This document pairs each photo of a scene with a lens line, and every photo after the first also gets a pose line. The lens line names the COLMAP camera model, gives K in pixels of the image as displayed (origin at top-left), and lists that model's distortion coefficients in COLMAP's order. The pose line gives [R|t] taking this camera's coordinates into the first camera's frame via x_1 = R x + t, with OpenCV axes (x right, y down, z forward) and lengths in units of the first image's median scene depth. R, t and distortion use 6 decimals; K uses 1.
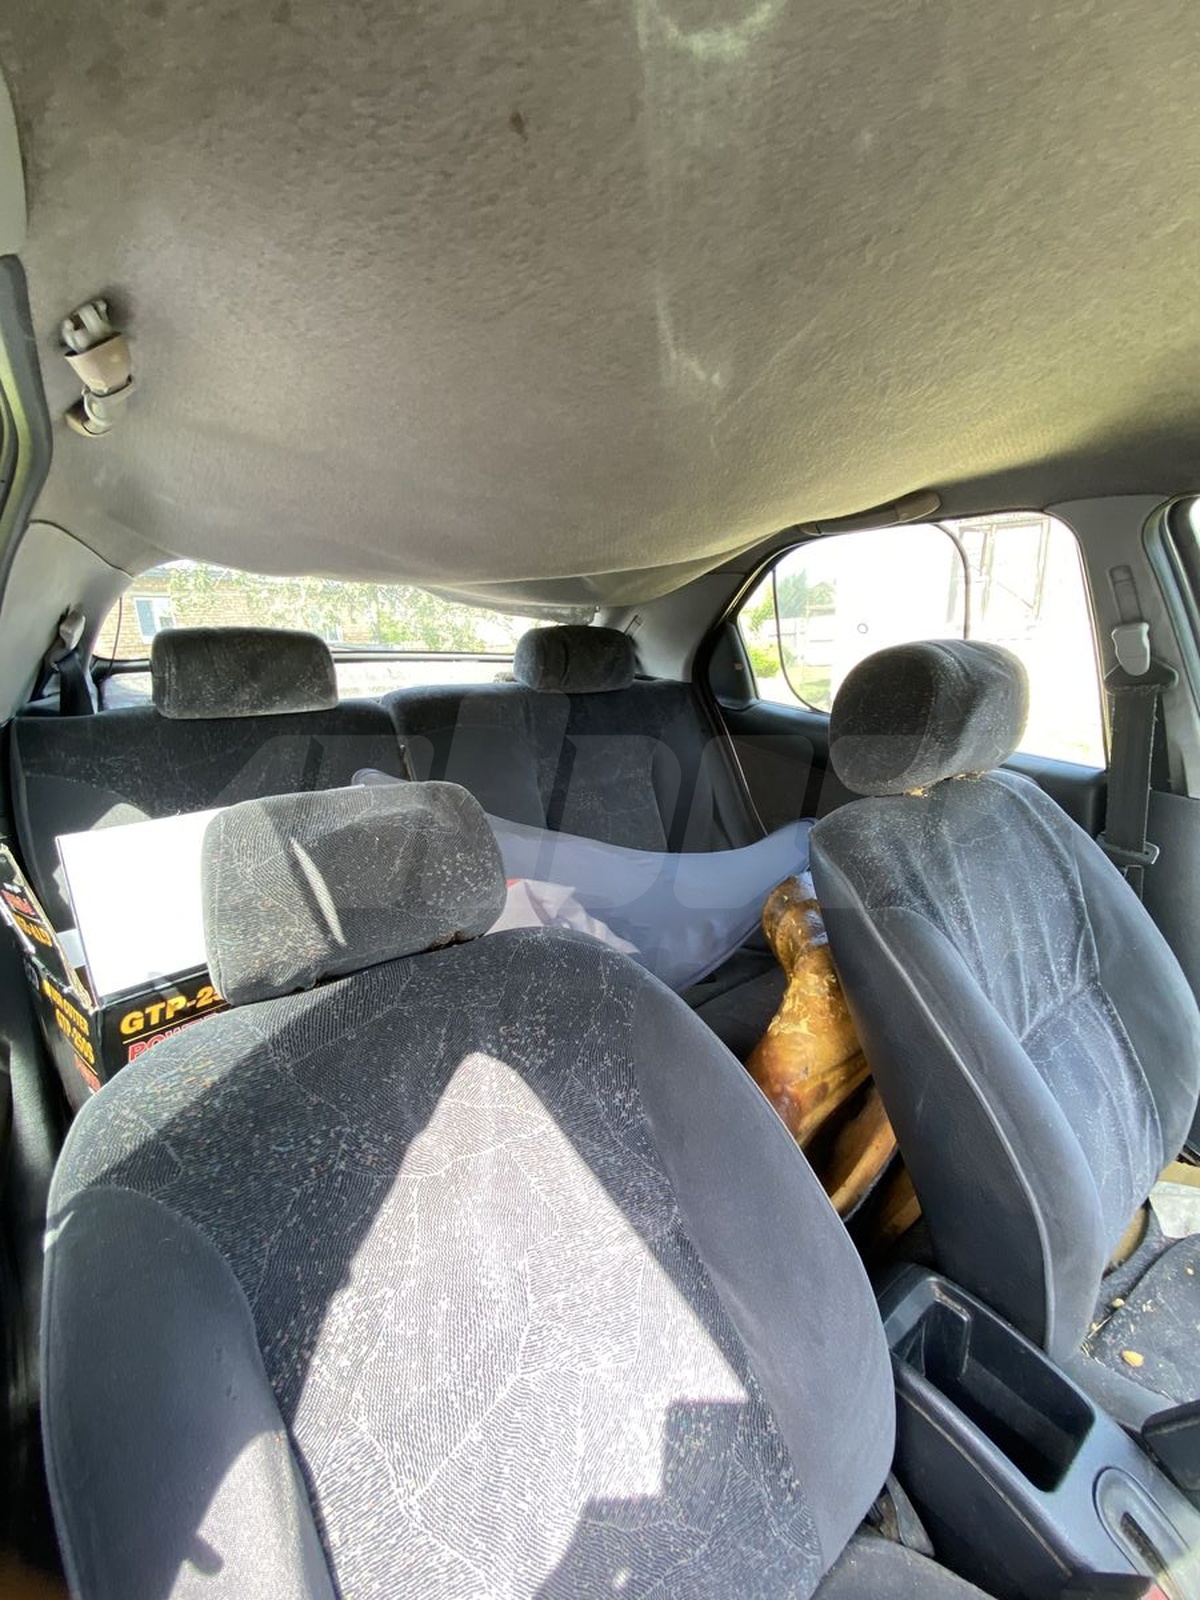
lens RADIAL K [[642.5, 0, 596.3], [0, 642.5, 801.4], [0, 0, 1]] dist [-0.020369, -0.001229]
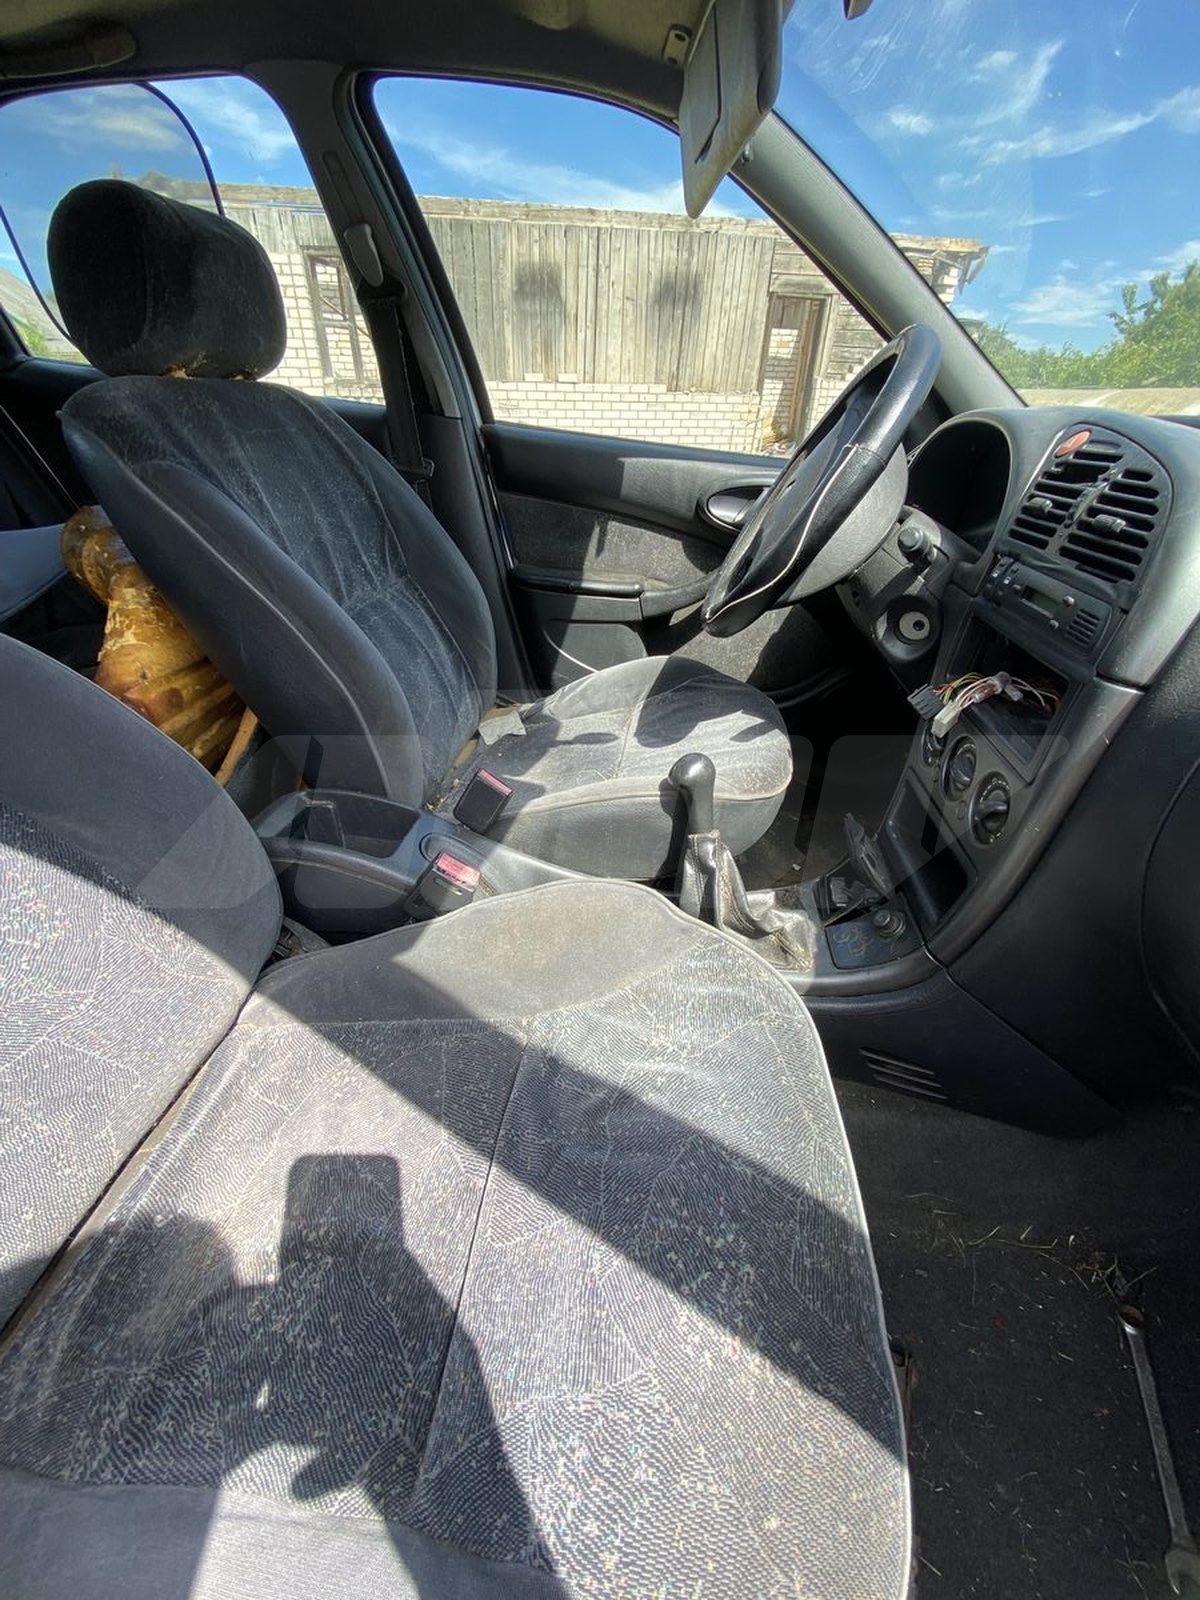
lens RADIAL K [[642.5, 0, 599.7], [0, 642.5, 800.1], [0, 0, 1]] dist [-0.020369, -0.001229]
pose [[0.681758, -0.341948, 0.646744, 0.102533], [0.138383, 0.928357, 0.344968, 0.338865], [-0.718371, -0.145686, 0.680234, -0.186141]]
